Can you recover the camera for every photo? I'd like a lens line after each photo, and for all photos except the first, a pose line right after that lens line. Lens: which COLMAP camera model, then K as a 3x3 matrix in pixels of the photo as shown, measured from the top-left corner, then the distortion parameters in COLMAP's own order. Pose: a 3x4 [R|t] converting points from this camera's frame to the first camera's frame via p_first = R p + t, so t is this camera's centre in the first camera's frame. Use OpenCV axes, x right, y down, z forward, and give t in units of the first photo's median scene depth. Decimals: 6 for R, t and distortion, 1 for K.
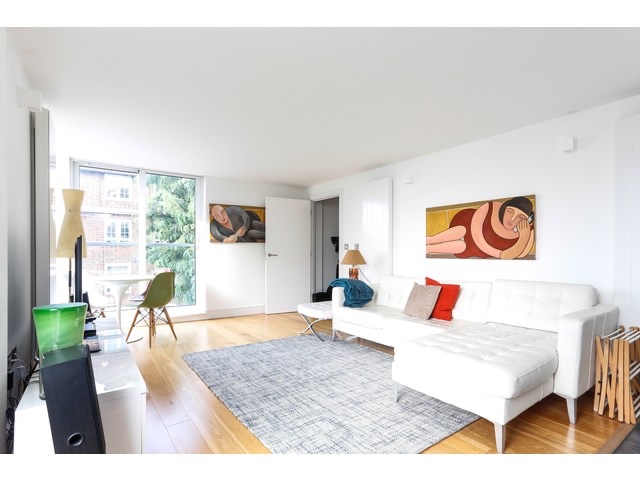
lens RADIAL K [[324.1, 0, 319.1], [0, 324.1, 257.0], [0, 0, 1]] dist [-0.003133, -0.000108]
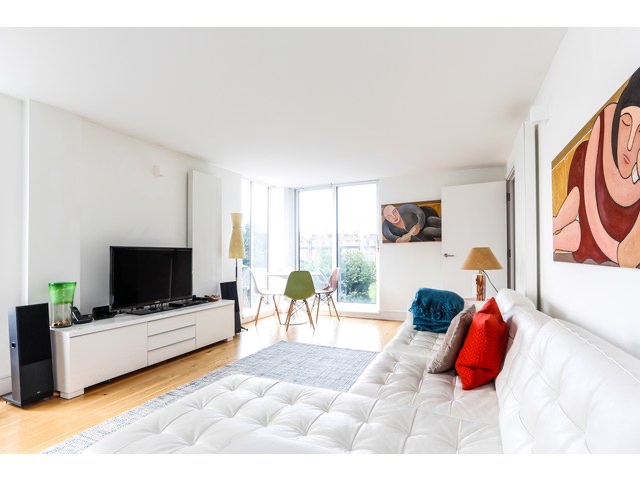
lens RADIAL K [[323.1, 0, 335.4], [0, 323.1, 249.1], [0, 0, 1]] dist [-0.002412, -0.000162]
pose [[0.517807, -0.020176, -0.855259, 0.653486], [-0.002400, 0.999684, -0.025036, -0.002090], [0.855494, 0.015016, 0.517595, 0.519716]]
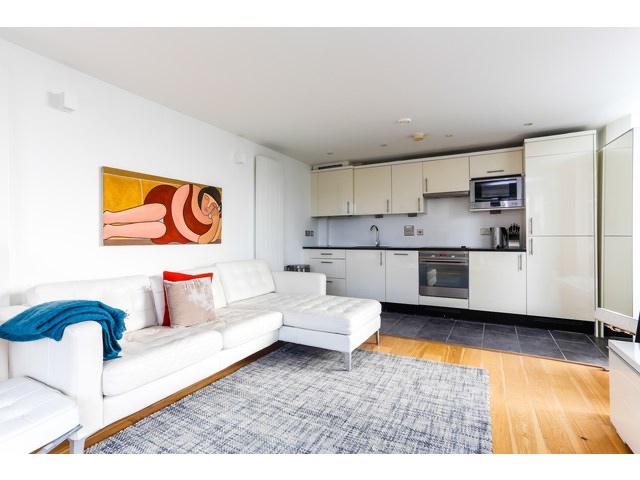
lens RADIAL K [[319.5, 0, 320.5], [0, 319.5, 236.1], [0, 0, 1]] dist [-0.002689, -0.000060]
pose [[-0.441326, 0.002896, 0.897342, -0.461073], [0.012653, 0.999915, 0.002996, -0.014038], [-0.897257, 0.012677, -0.441326, 1.018787]]
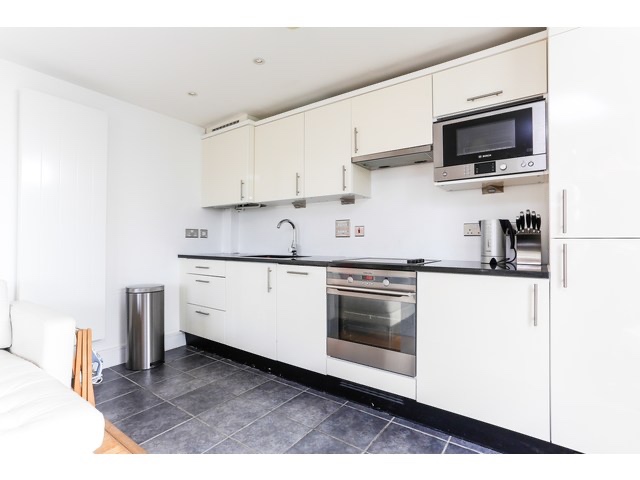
lens RADIAL K [[322.3, 0, 320.0], [0, 322.3, 240.0], [0, 0, 1]] dist [-0.004557, -0.000650]
pose [[-0.329150, -0.003601, 0.944271, -0.113766], [0.008900, 0.999936, 0.006915, -0.006110], [-0.944236, 0.010680, -0.329097, 0.367906]]
